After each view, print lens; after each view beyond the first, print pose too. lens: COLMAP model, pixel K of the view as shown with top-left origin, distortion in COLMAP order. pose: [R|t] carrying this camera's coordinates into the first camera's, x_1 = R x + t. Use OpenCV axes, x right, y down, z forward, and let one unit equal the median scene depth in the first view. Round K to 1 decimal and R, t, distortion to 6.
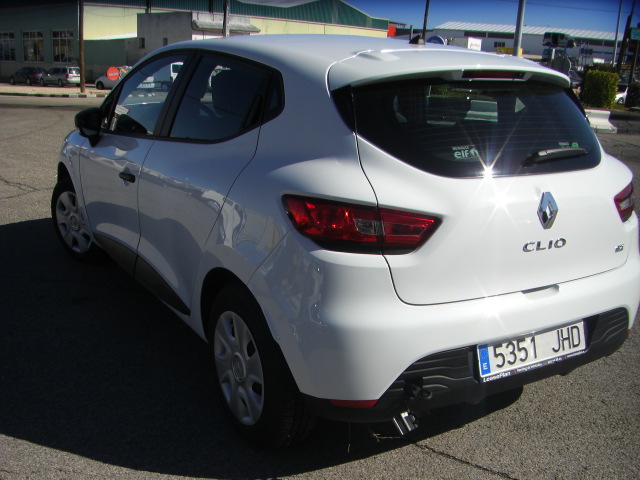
lens RADIAL K [[721.0, 0, 284.0], [0, 721.0, 333.7], [0, 0, 1]] dist [-0.170486, 0.062134]
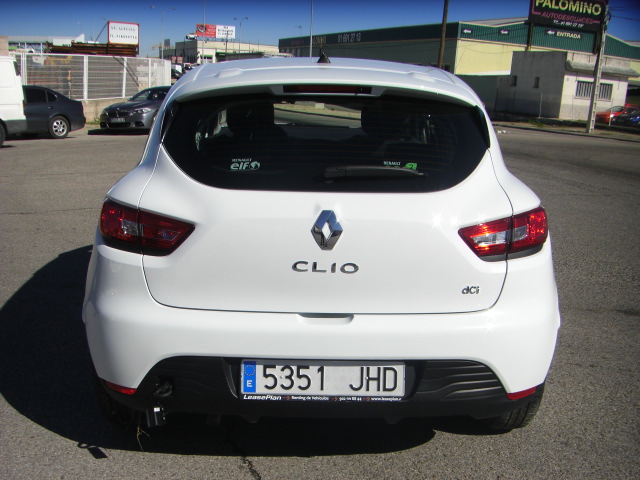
lens RADIAL K [[721.0, 0, 284.0], [0, 721.0, 333.7], [0, 0, 1]] dist [-0.170486, 0.062134]
pose [[0.871175, 0.165620, -0.462194, 0.752371], [-0.187024, 0.982355, -0.000504, -0.028911], [0.453956, 0.086880, 0.886779, 0.136498]]
